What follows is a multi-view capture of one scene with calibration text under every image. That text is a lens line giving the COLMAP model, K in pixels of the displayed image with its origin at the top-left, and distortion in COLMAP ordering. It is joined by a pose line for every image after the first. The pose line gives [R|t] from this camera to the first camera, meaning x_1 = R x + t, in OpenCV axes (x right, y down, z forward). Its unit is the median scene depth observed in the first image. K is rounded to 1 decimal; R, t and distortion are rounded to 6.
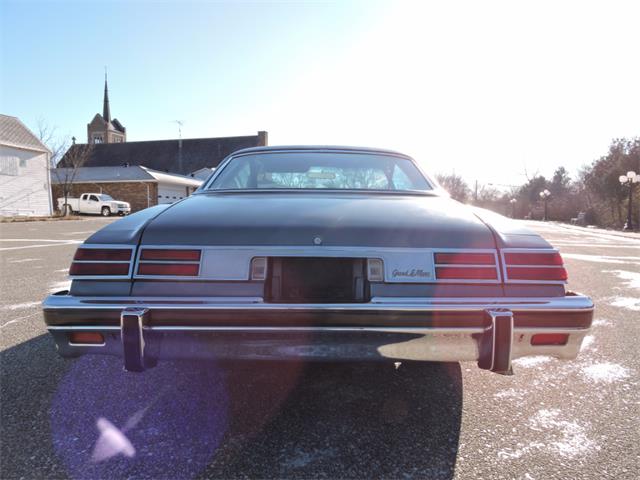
lens RADIAL K [[454.1, 0, 320.4], [0, 454.1, 239.8], [0, 0, 1]] dist [-0.002195, -0.000263]
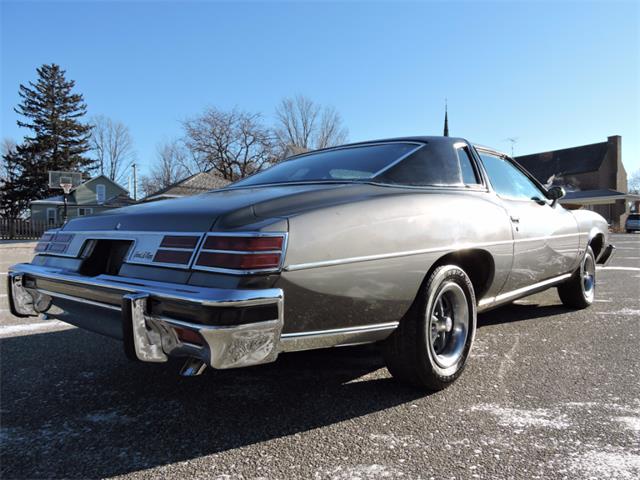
lens RADIAL K [[454.1, 0, 317.1], [0, 454.1, 239.8], [0, 0, 1]] dist [-0.002195, -0.000263]
pose [[0.744417, -0.003253, -0.667707, 1.032728], [-0.028469, 0.998924, -0.036607, 0.057379], [0.667107, 0.046260, 0.743524, 0.446514]]
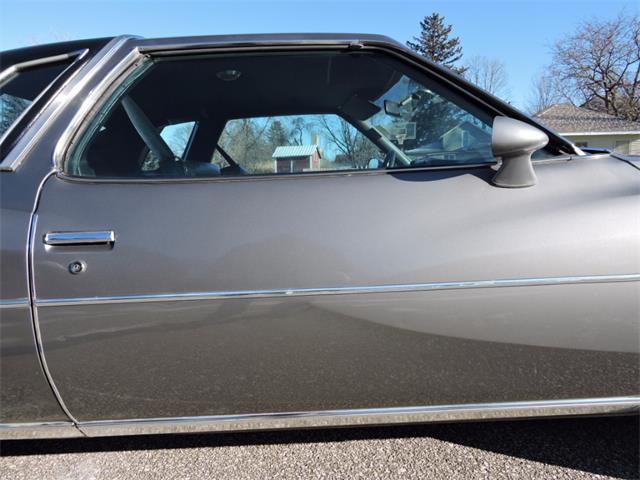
lens RADIAL K [[454.1, 0, 322.8], [0, 454.1, 246.3], [0, 0, 1]] dist [-0.002195, -0.000263]
pose [[0.038826, 0.135806, -0.989974, 1.004723], [-0.037397, 0.990225, 0.134374, -0.162288], [0.998546, 0.031805, 0.043526, 2.249527]]
